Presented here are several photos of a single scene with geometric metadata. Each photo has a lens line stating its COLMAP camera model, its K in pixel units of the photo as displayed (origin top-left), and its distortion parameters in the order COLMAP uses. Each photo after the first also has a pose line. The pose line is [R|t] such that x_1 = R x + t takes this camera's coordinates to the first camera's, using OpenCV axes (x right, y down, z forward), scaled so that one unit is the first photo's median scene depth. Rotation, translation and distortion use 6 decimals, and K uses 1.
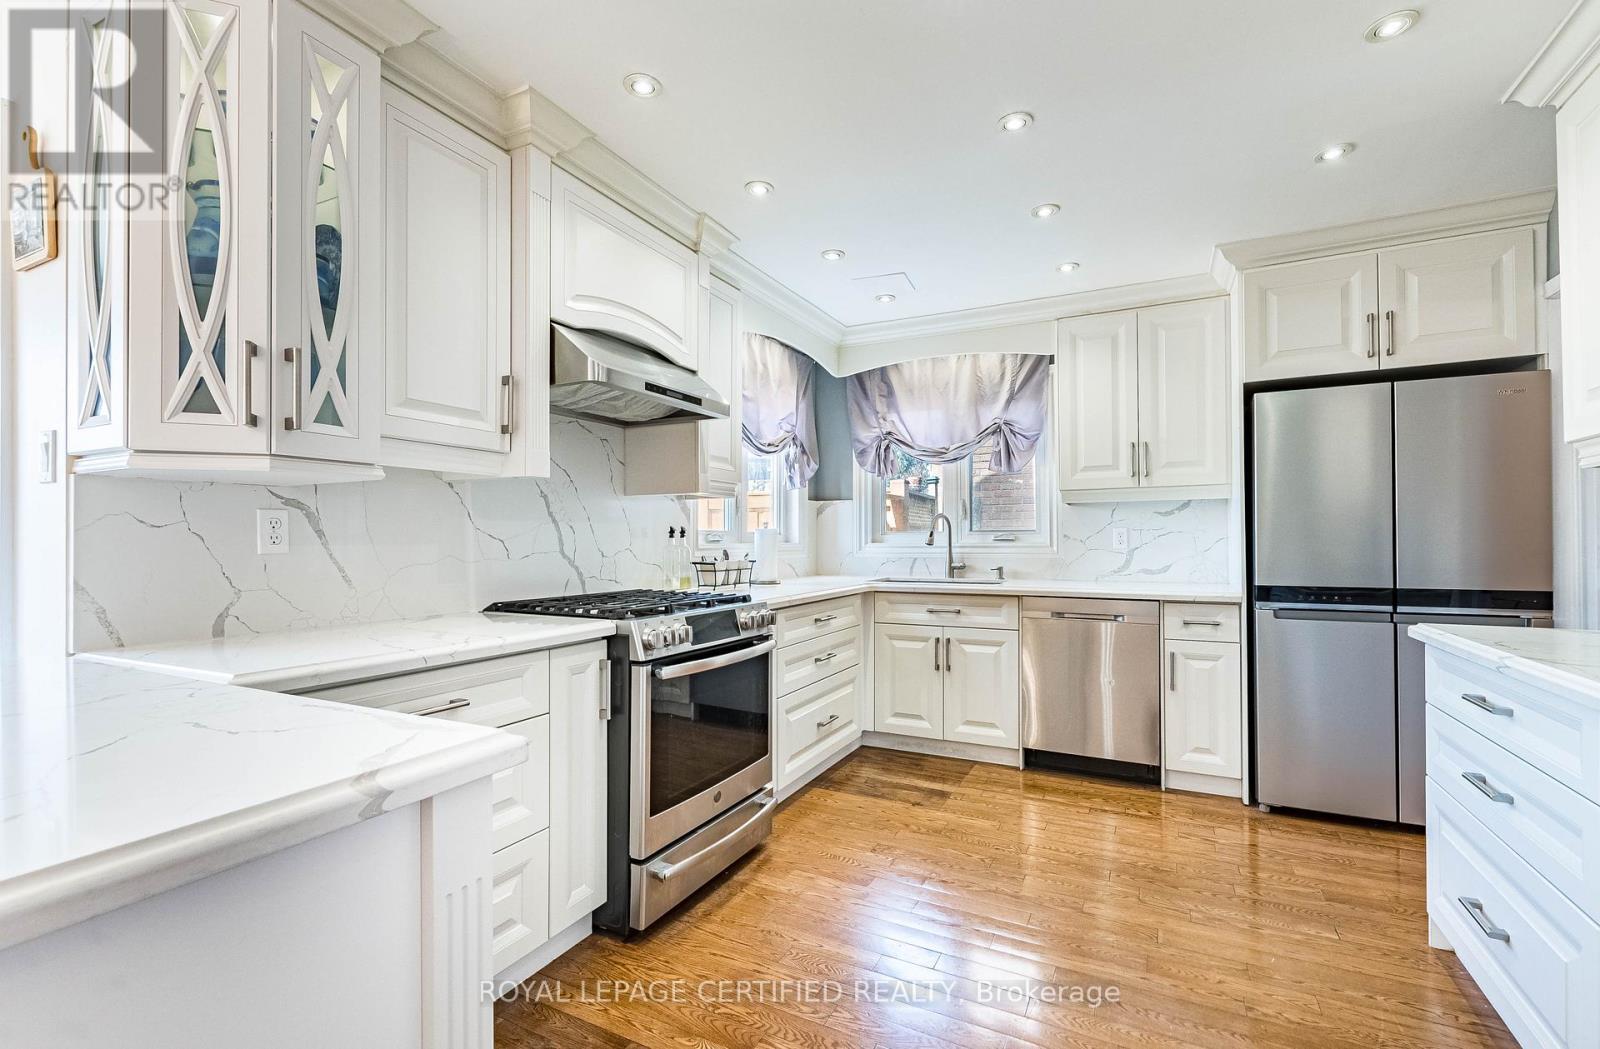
lens RADIAL K [[721.6, 0, 794.6], [0, 721.6, 517.3], [0, 0, 1]] dist [0.002012, -0.001444]
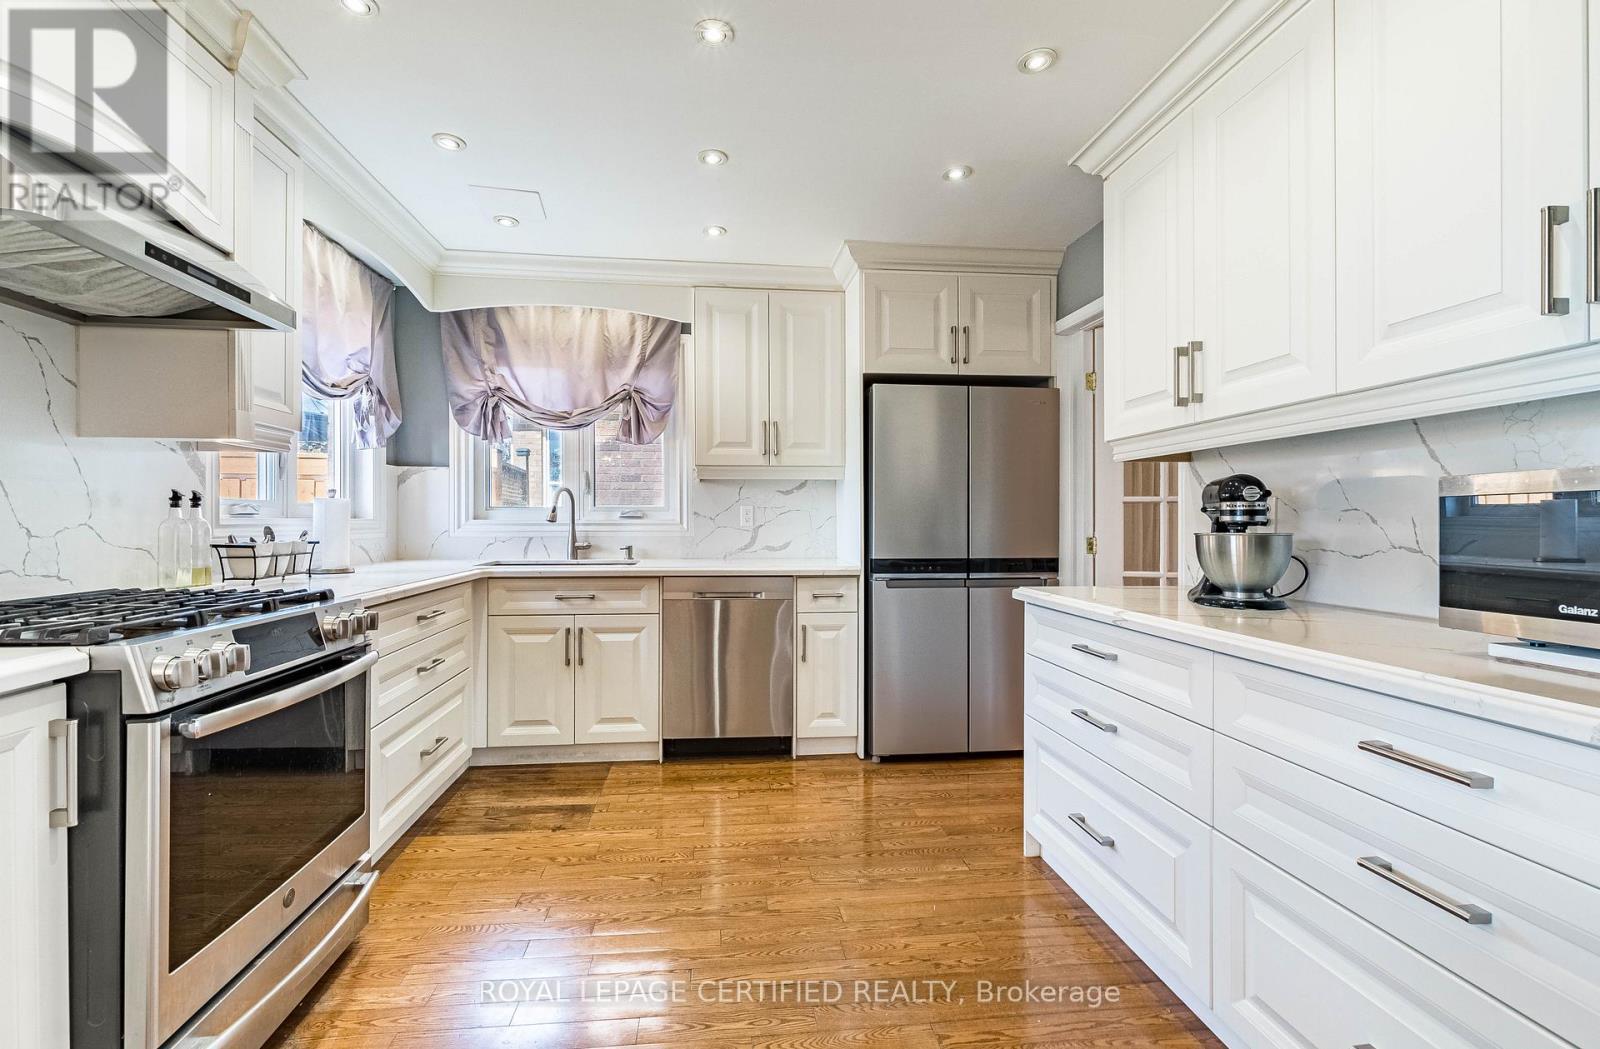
lens RADIAL K [[721.6, 0, 794.6], [0, 721.6, 517.3], [0, 0, 1]] dist [0.002012, -0.001444]
pose [[0.831514, 0.007938, 0.555447, -0.065938], [-0.022366, 0.999566, 0.019197, 0.012235], [-0.555053, -0.028385, 0.831330, 0.147930]]
